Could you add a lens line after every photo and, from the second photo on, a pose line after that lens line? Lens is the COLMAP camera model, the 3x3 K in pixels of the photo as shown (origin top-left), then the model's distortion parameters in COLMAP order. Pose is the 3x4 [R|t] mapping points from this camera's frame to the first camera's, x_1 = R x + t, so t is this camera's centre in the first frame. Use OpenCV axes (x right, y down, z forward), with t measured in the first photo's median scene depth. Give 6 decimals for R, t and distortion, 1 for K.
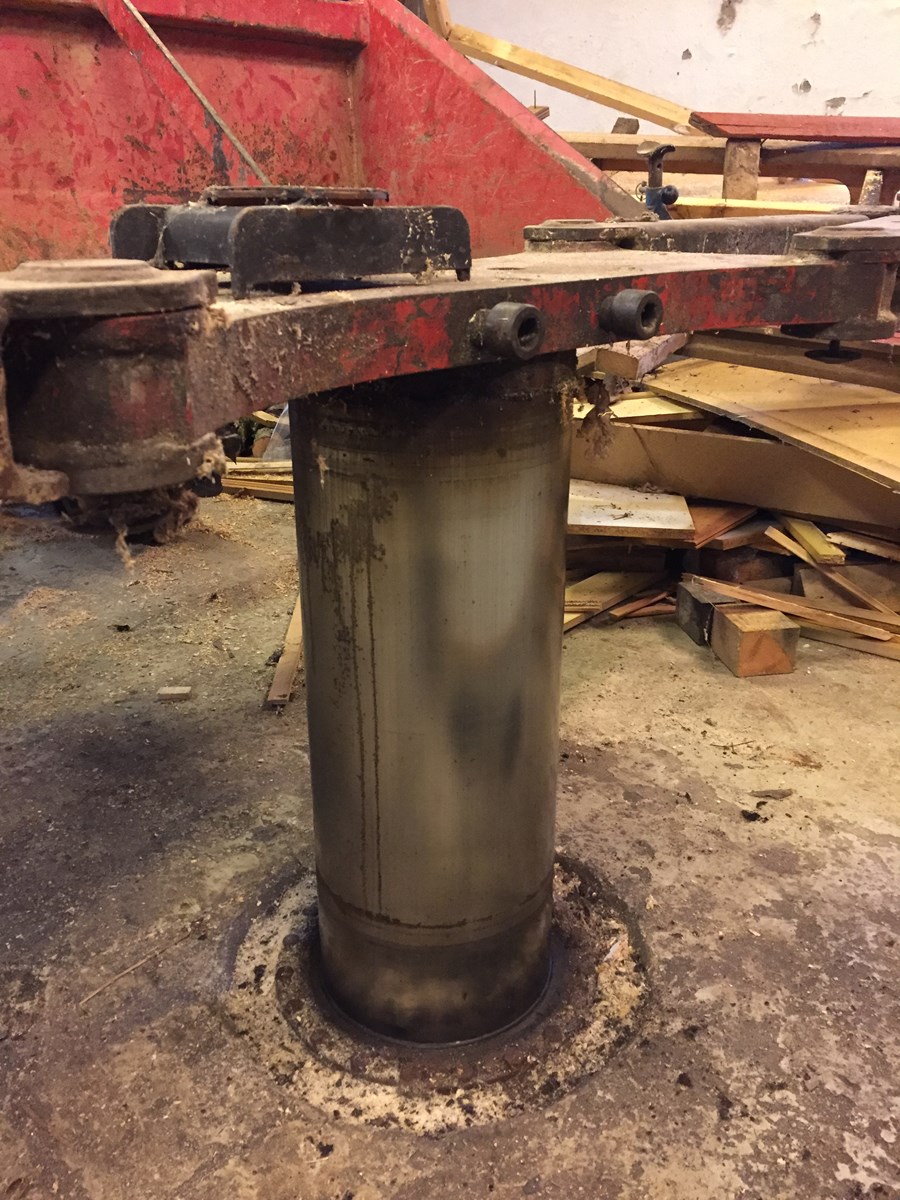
lens RADIAL K [[1017.6, 0, 447.1], [0, 1017.6, 597.6], [0, 0, 1]] dist [0.058184, -0.076415]
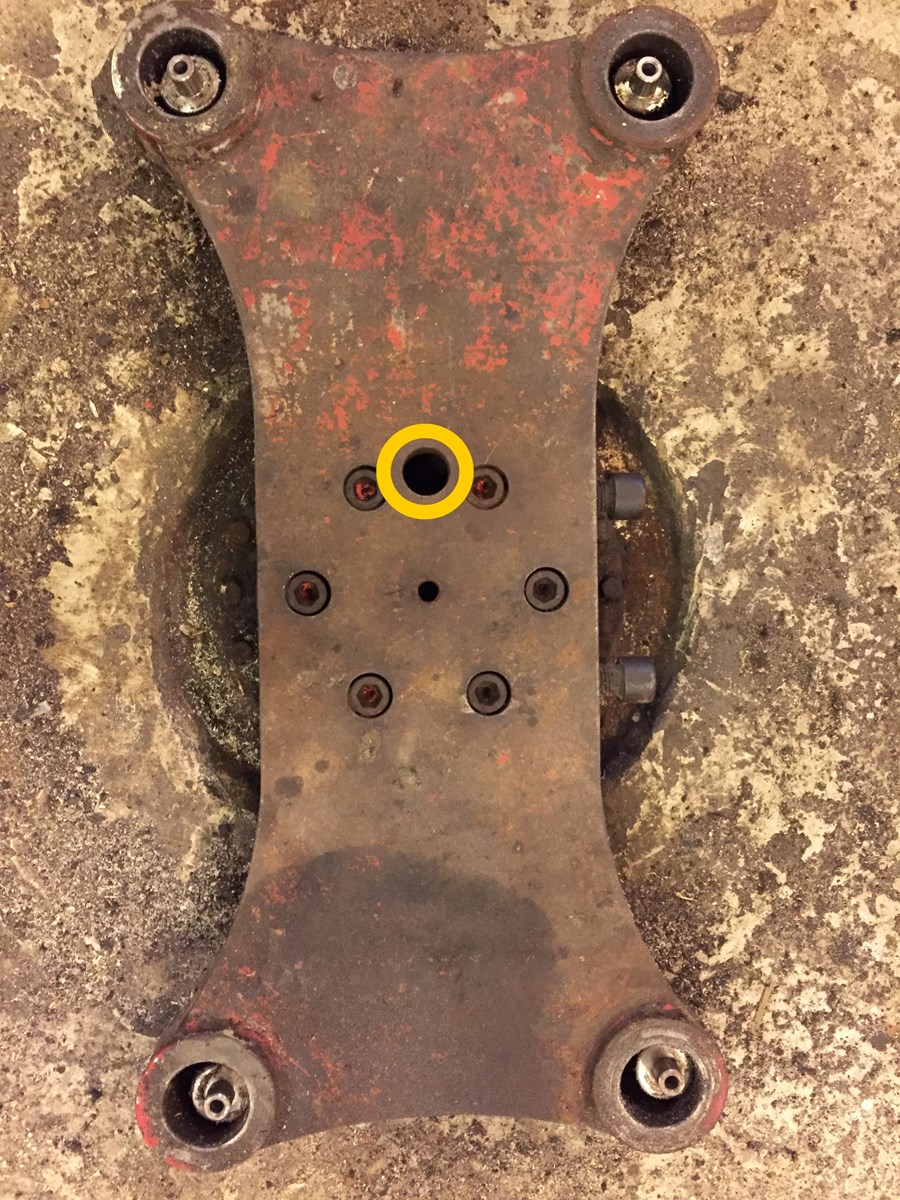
lens RADIAL K [[1017.6, 0, 448.0], [0, 1017.6, 599.0], [0, 0, 1]] dist [0.058184, -0.076415]
pose [[0.895004, -0.445452, 0.023265, -0.016711], [0.127862, 0.306170, 0.943351, -0.395974], [-0.427341, -0.841328, 0.330979, 0.746300]]
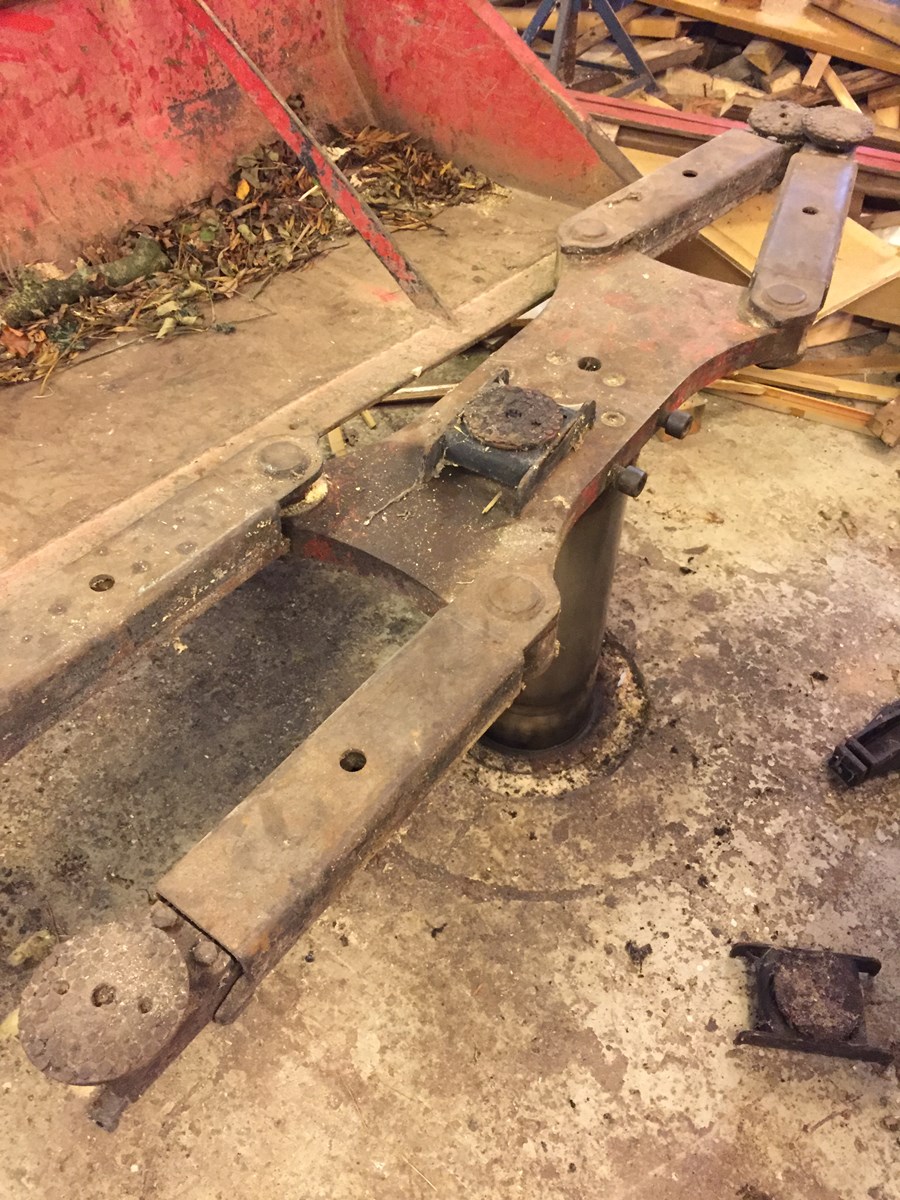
lens RADIAL K [[1017.6, 0, 449.8], [0, 1017.6, 602.2], [0, 0, 1]] dist [0.058184, -0.076415]
pose [[0.980969, -0.141929, 0.132503, -0.363743], [0.068476, 0.891451, 0.447913, -0.613248], [-0.181691, -0.430315, 0.884204, -0.480010]]
